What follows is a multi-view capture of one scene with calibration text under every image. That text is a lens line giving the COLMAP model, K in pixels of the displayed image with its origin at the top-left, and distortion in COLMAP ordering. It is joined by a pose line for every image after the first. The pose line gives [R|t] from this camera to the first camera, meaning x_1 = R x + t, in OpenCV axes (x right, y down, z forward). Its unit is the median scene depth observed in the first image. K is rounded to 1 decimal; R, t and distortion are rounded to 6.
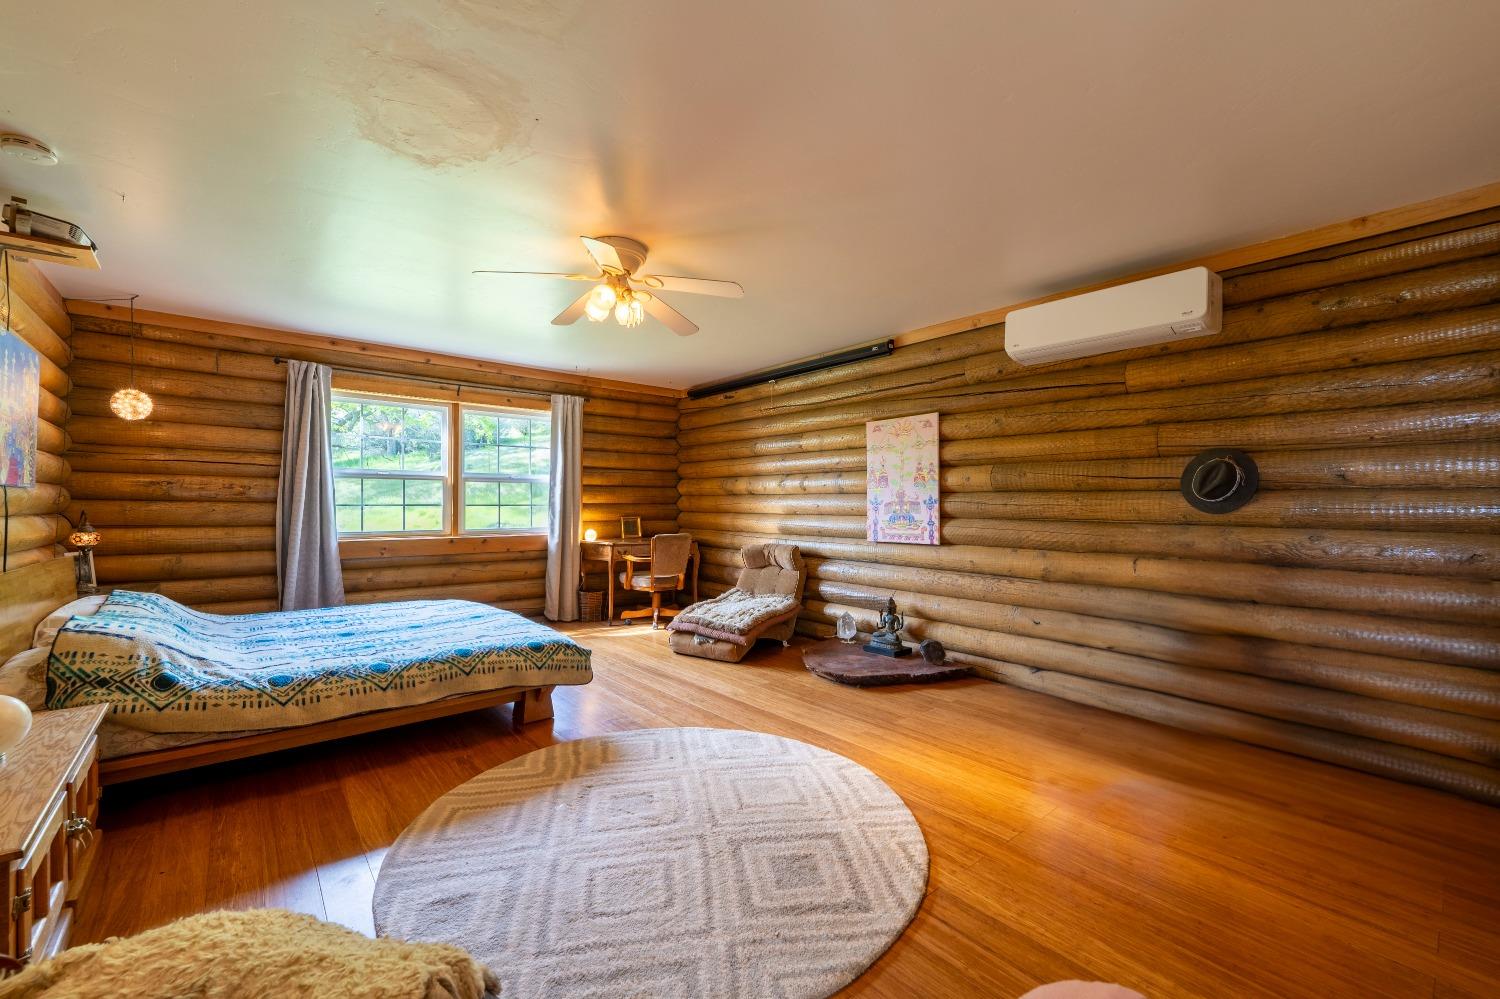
lens RADIAL K [[615.1, 0, 755.8], [0, 615.1, 506.3], [0, 0, 1]] dist [-0.000912, -0.001791]
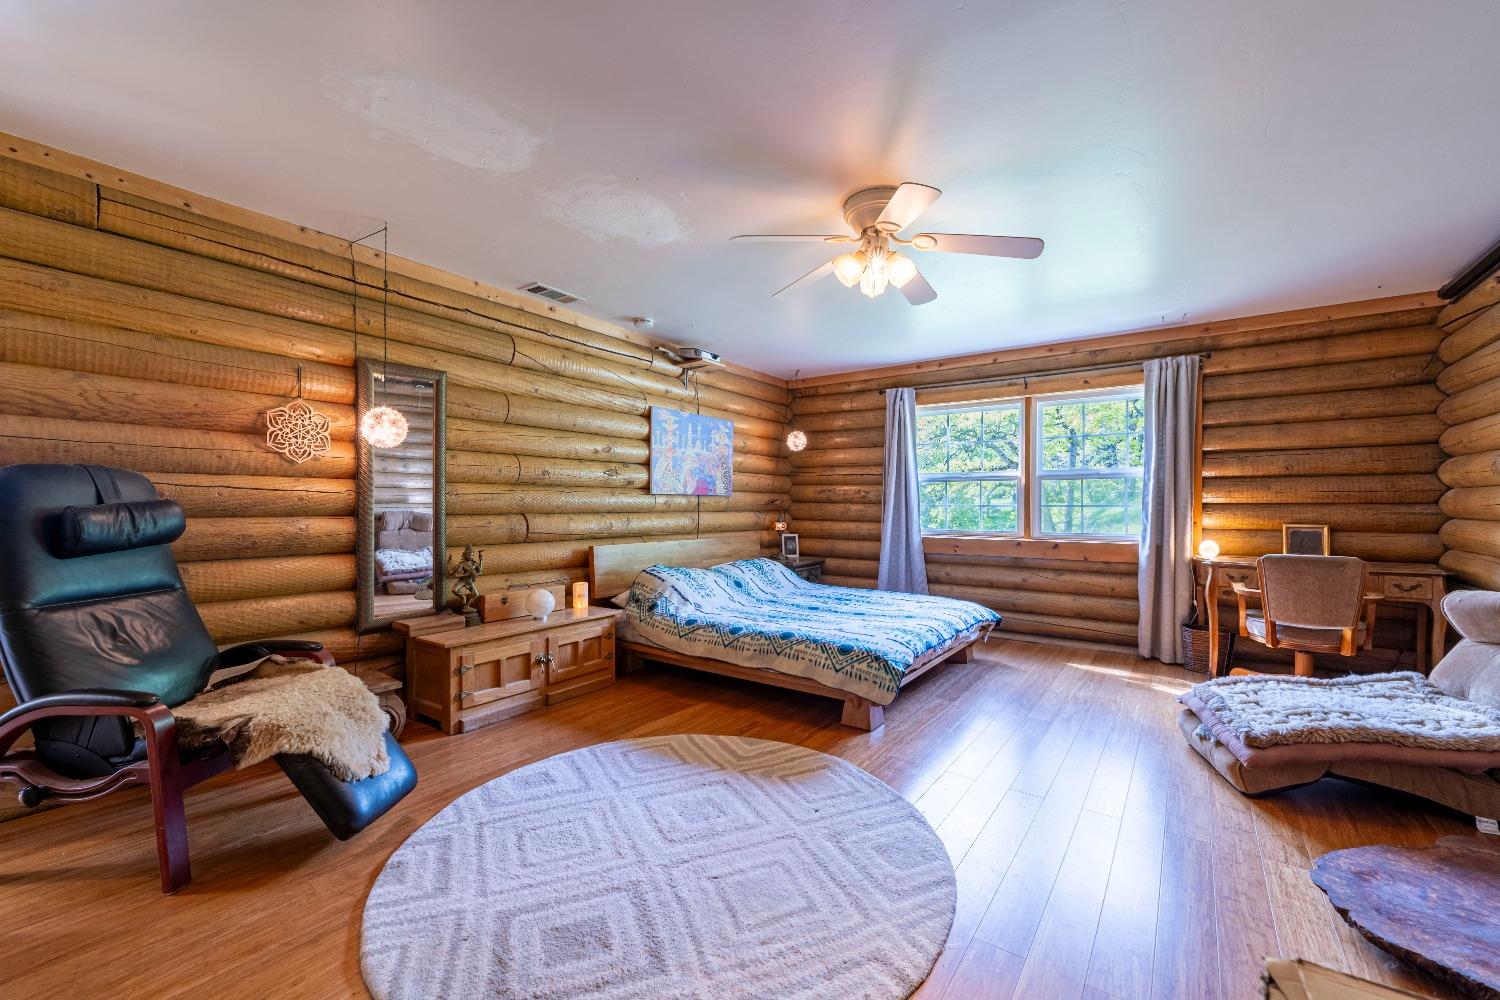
lens RADIAL K [[615.1, 0, 739.0], [0, 615.1, 498.6], [0, 0, 1]] dist [-0.000912, -0.001791]
pose [[0.214061, -0.013222, -0.976731, 0.386790], [-0.003761, 0.999890, -0.014360, 0.002779], [0.976813, 0.006747, 0.213988, 0.429068]]
